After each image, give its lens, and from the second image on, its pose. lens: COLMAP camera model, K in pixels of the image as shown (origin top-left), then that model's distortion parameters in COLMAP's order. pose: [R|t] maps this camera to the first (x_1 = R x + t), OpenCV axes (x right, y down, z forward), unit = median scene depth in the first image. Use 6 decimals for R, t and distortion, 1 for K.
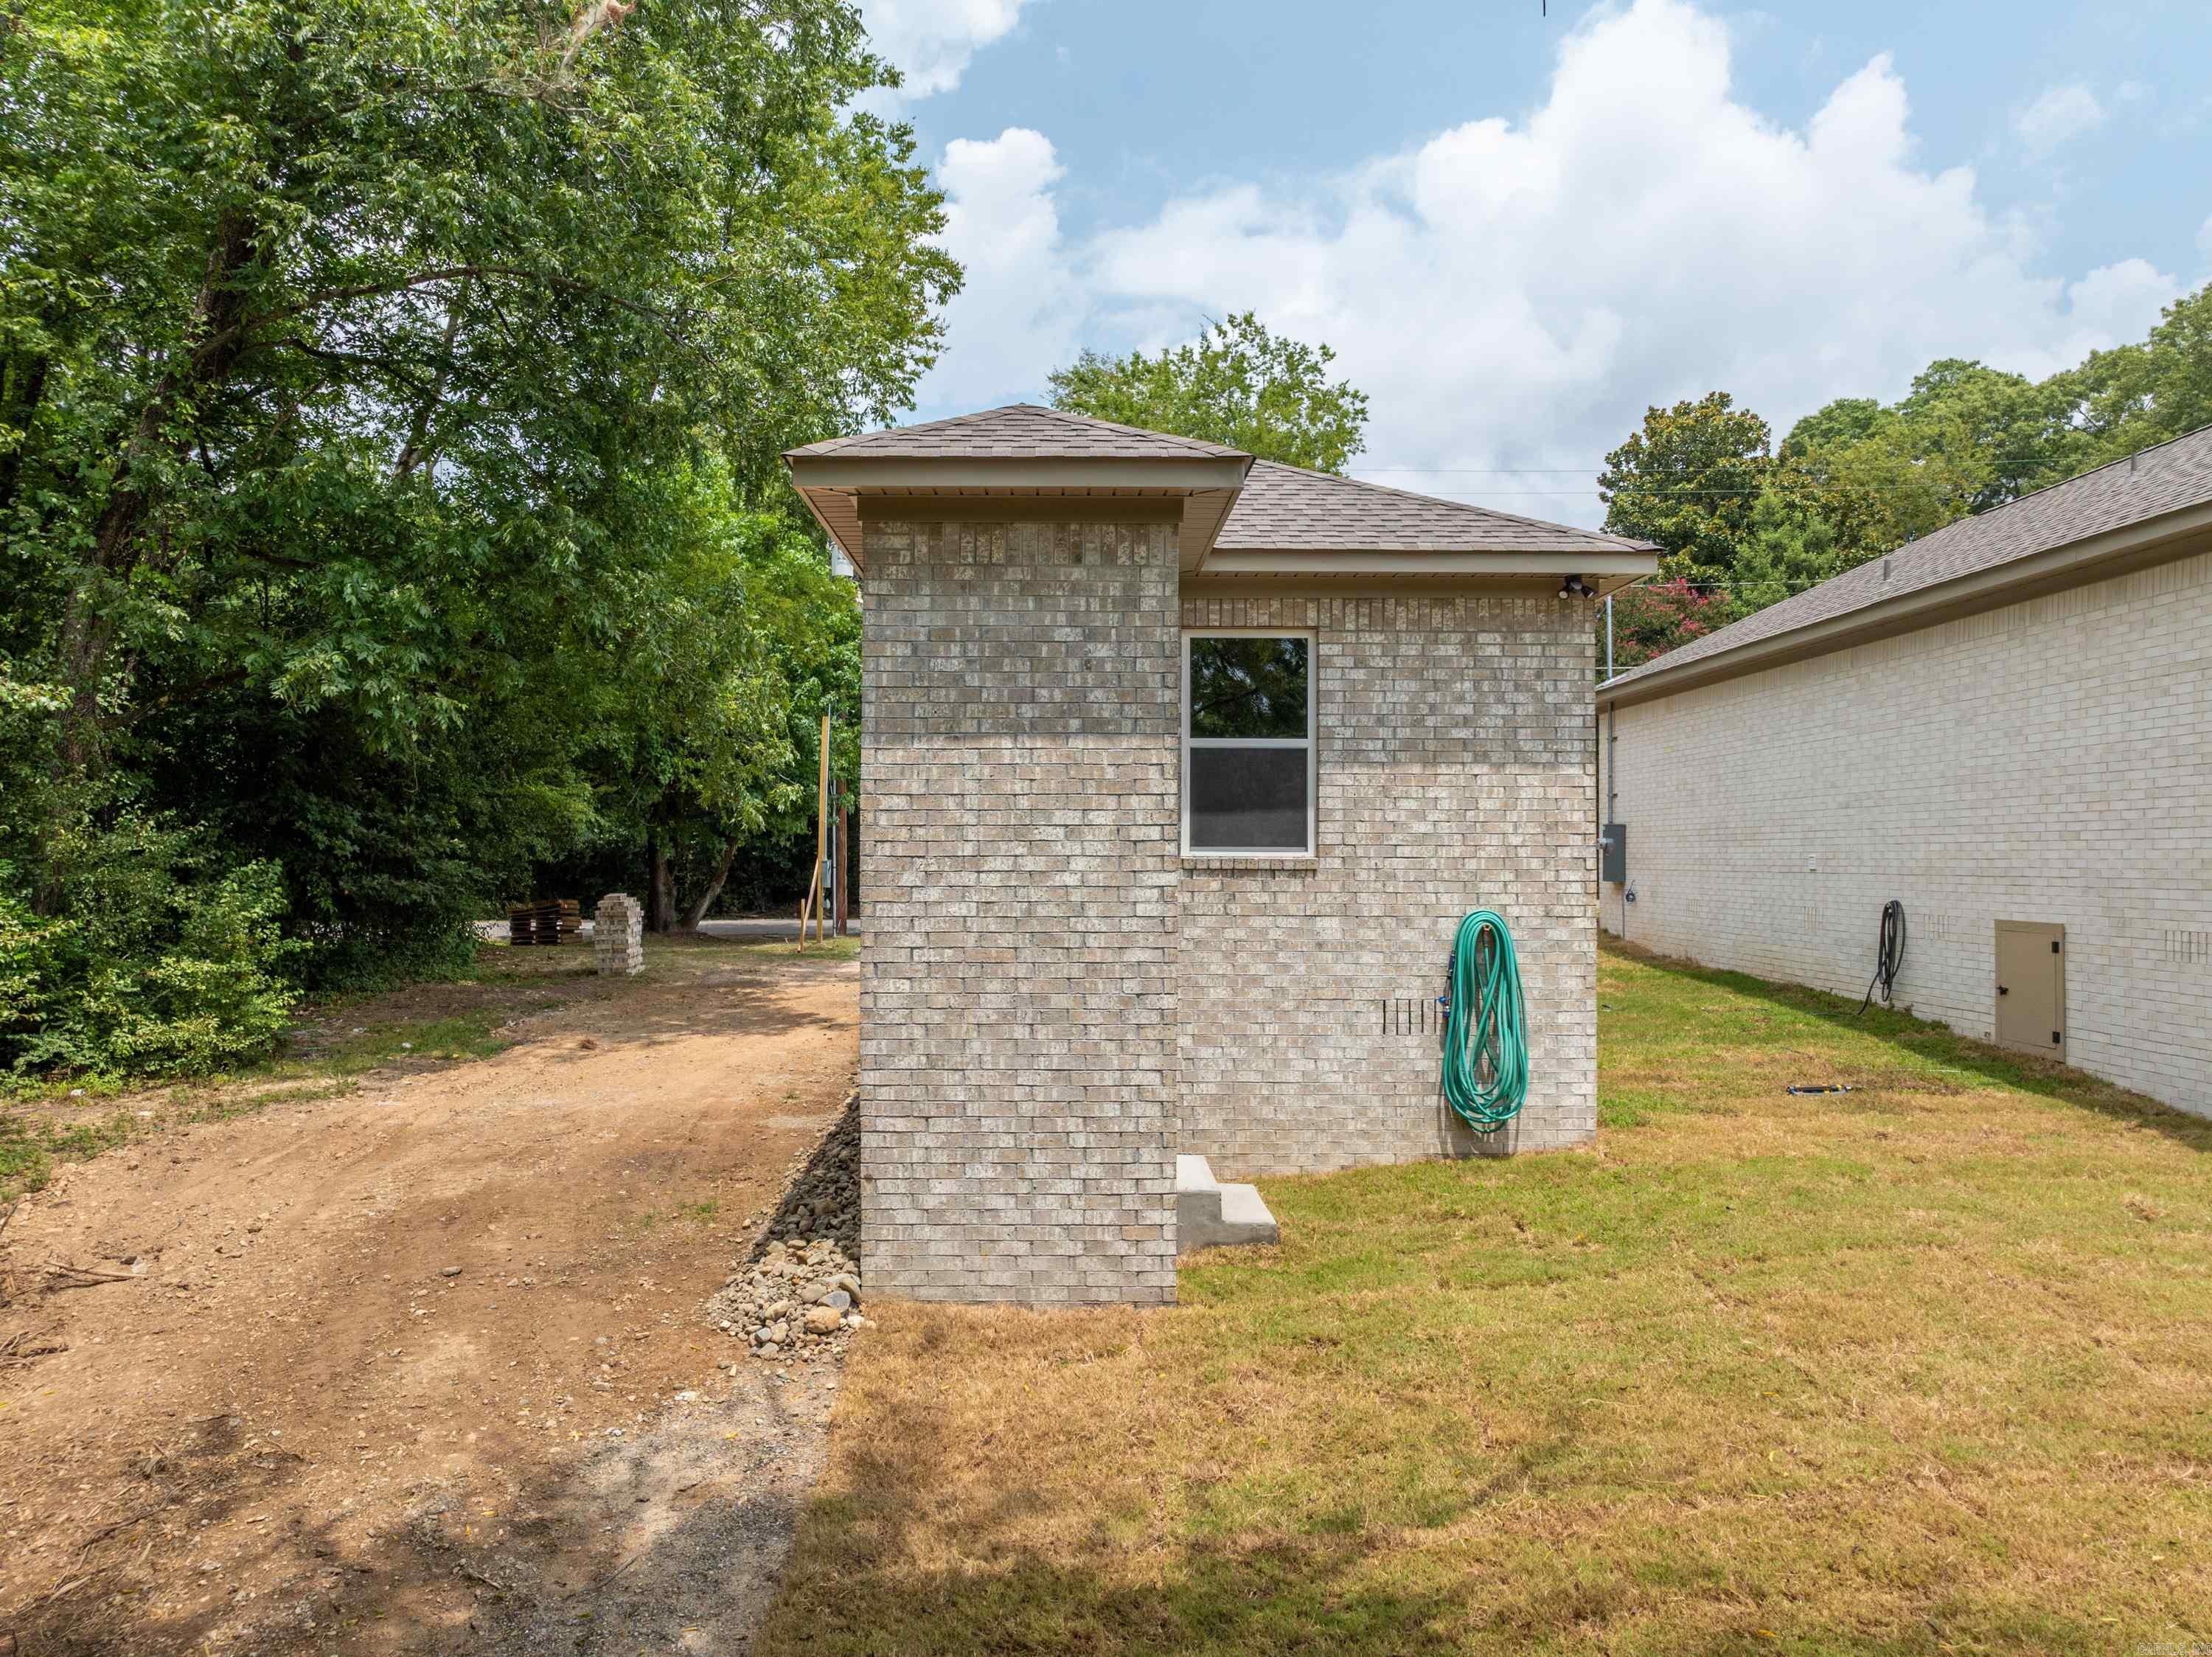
lens RADIAL K [[1622.2, 0, 1068.4], [0, 1622.2, 822.8], [0, 0, 1]] dist [-0.026036, -0.013108]
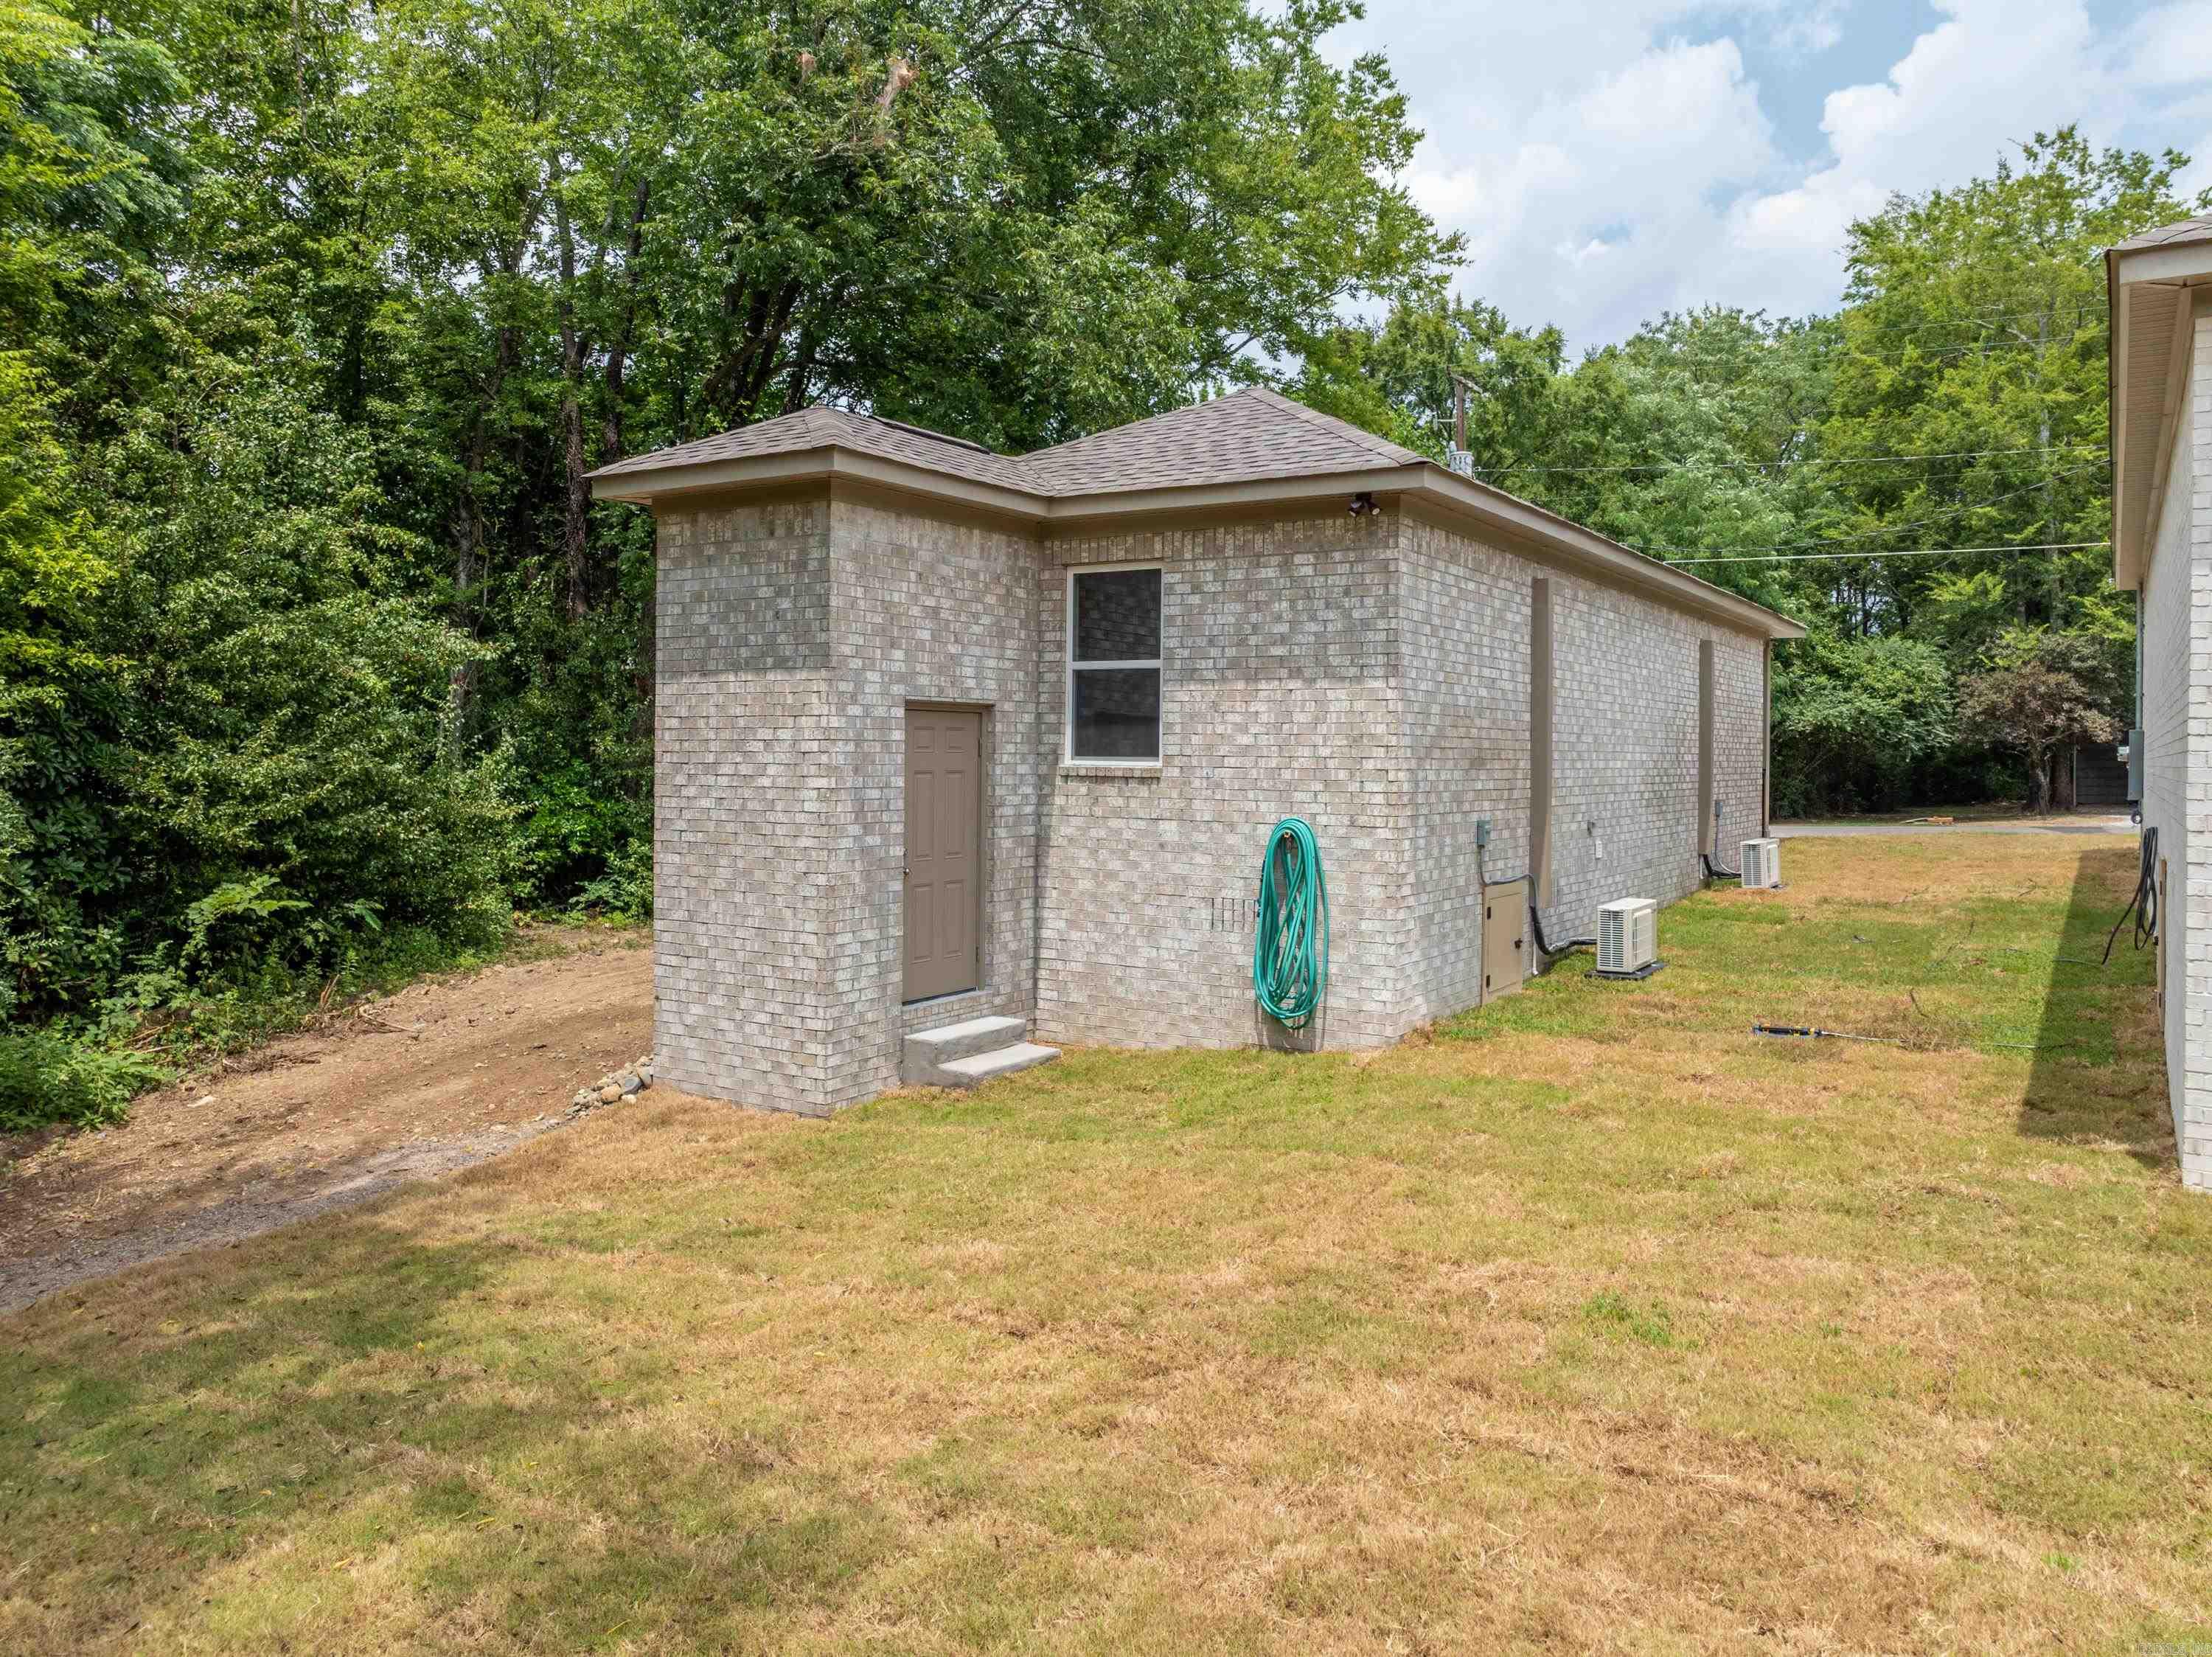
lens RADIAL K [[1647.2, 0, 1109.6], [0, 1647.2, 756.3], [0, 0, 1]] dist [-0.038160, -0.007319]
pose [[0.841644, 0.005688, -0.540003, 0.739807], [0.004452, 0.999837, 0.017470, -0.005663], [0.540015, -0.017108, 0.841482, 0.034610]]
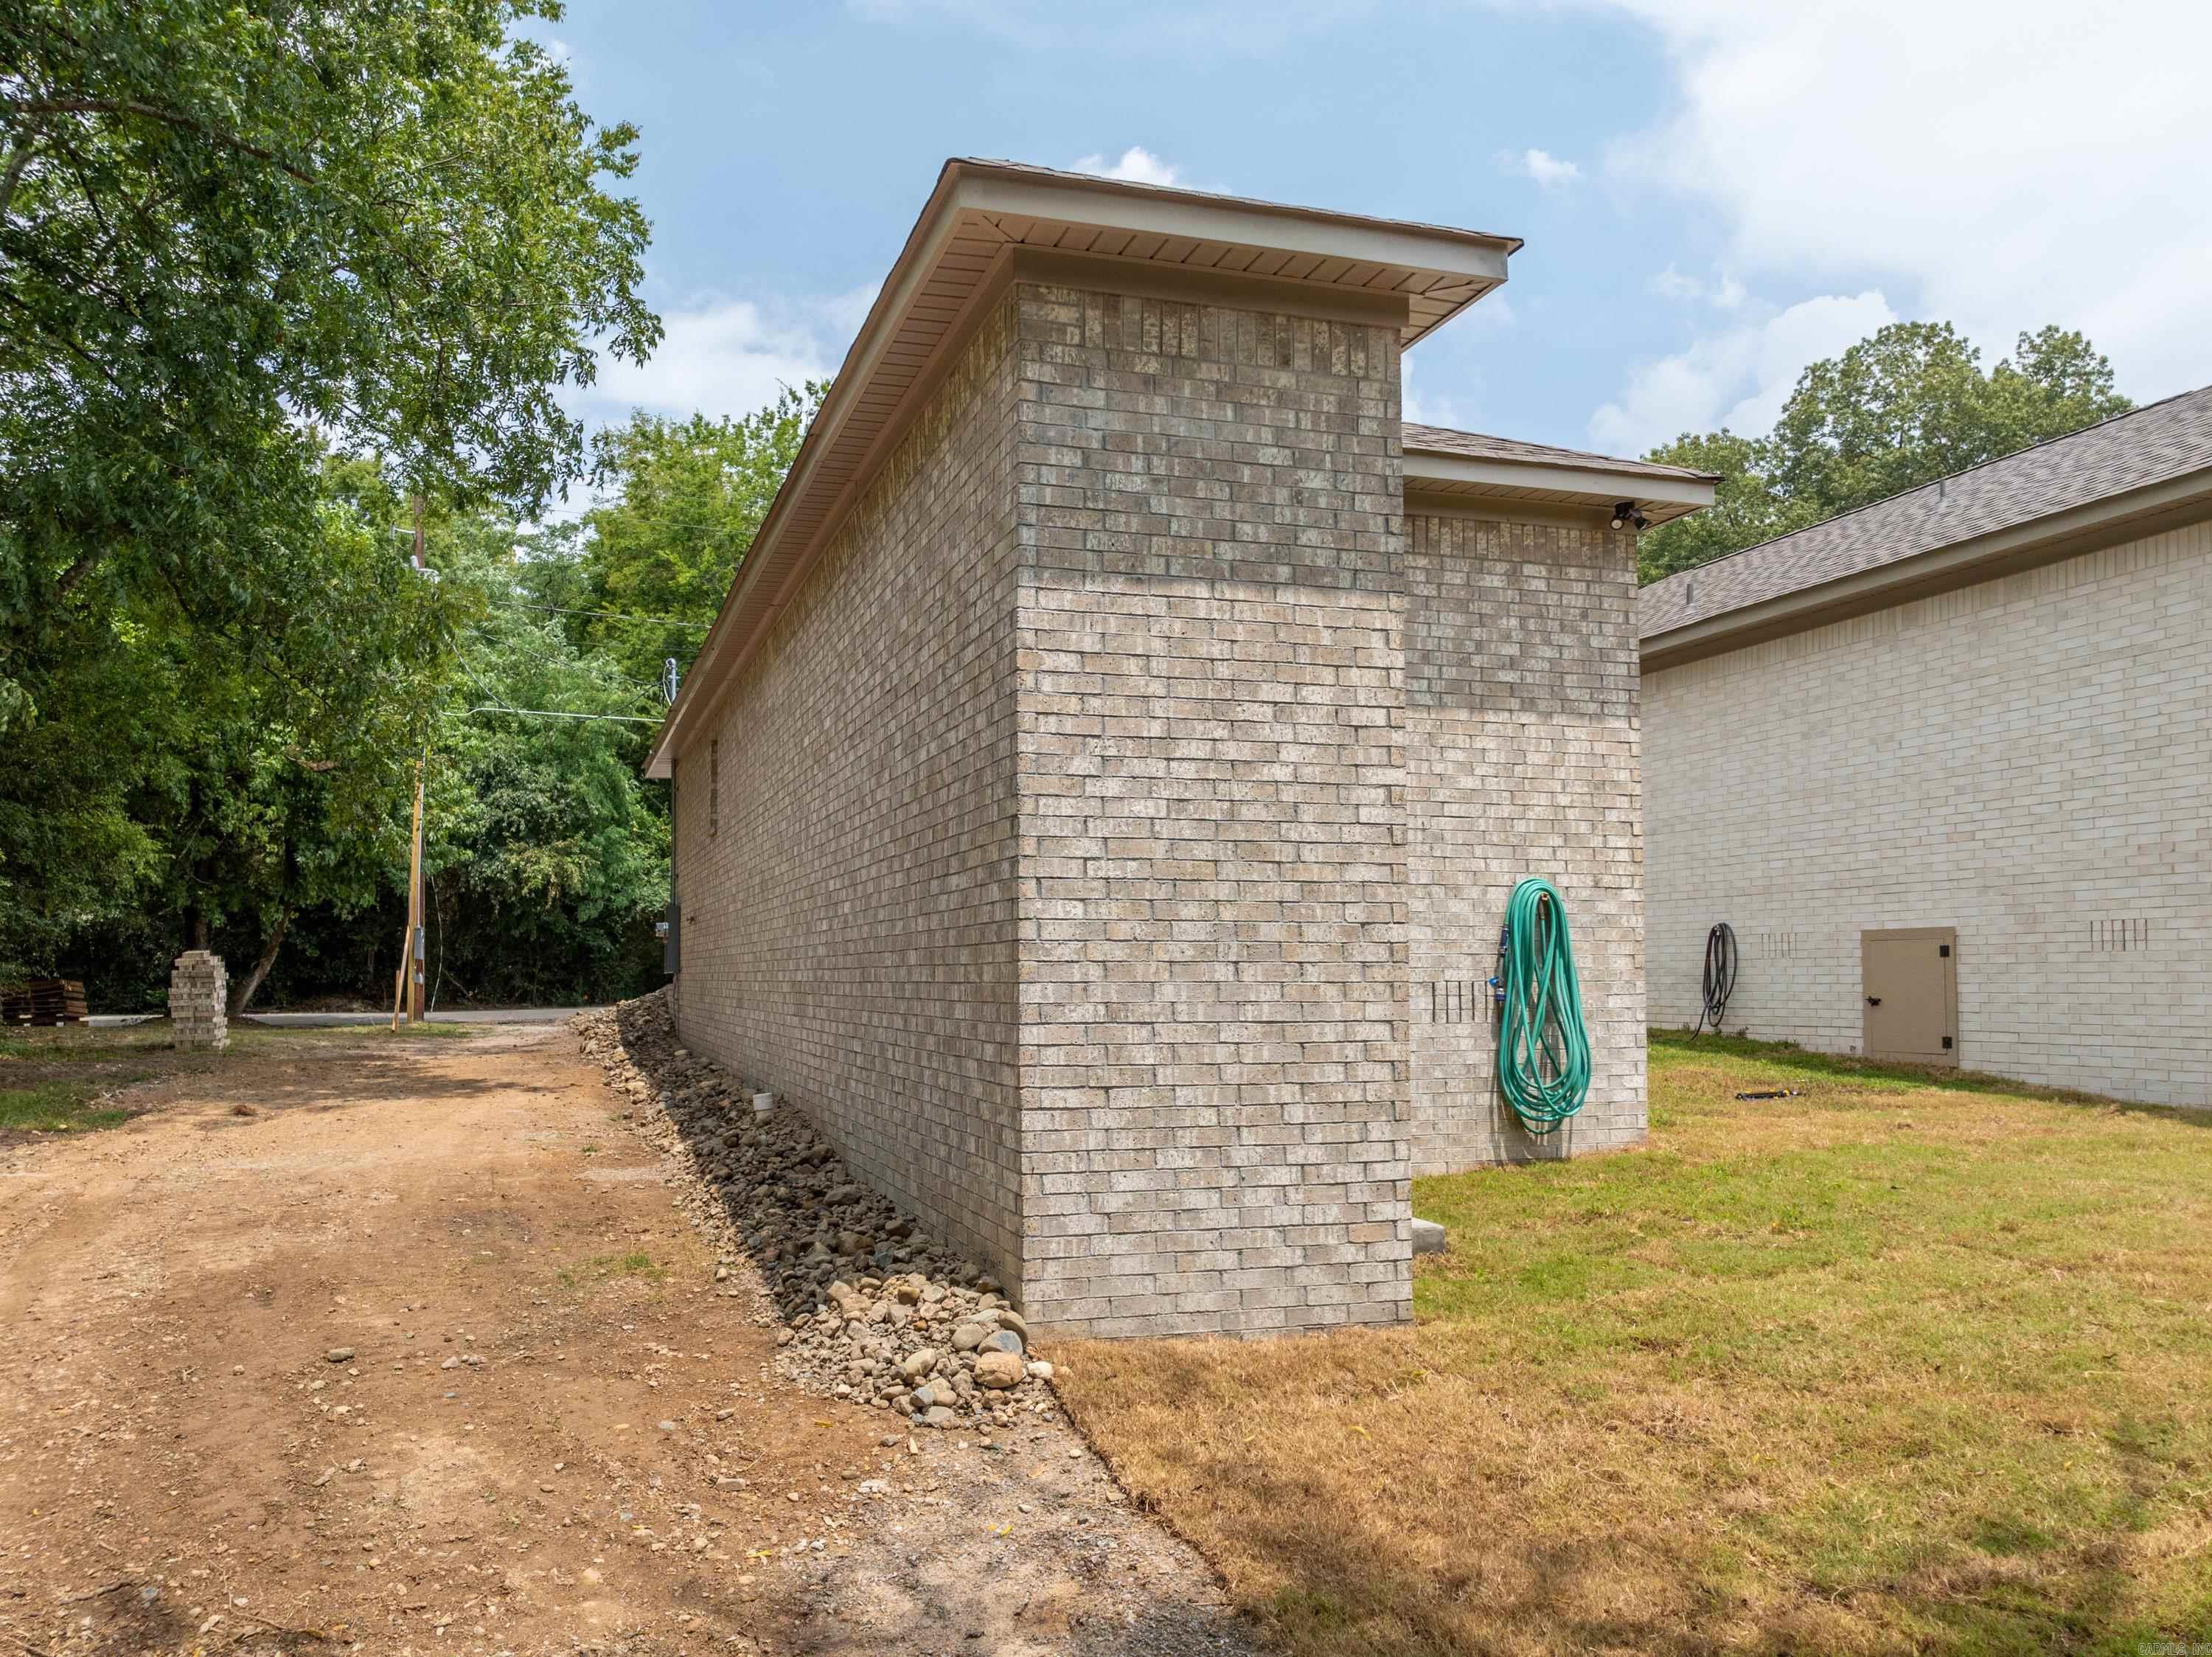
lens RADIAL K [[1645.4, 0, 979.0], [0, 1645.4, 908.3], [0, 0, 1]] dist [-0.019293, -0.029697]
pose [[0.964249, 0.009166, 0.264838, -0.268298], [-0.003025, 0.999717, -0.023585, 0.092440], [-0.264979, 0.021940, 0.964005, 0.229386]]
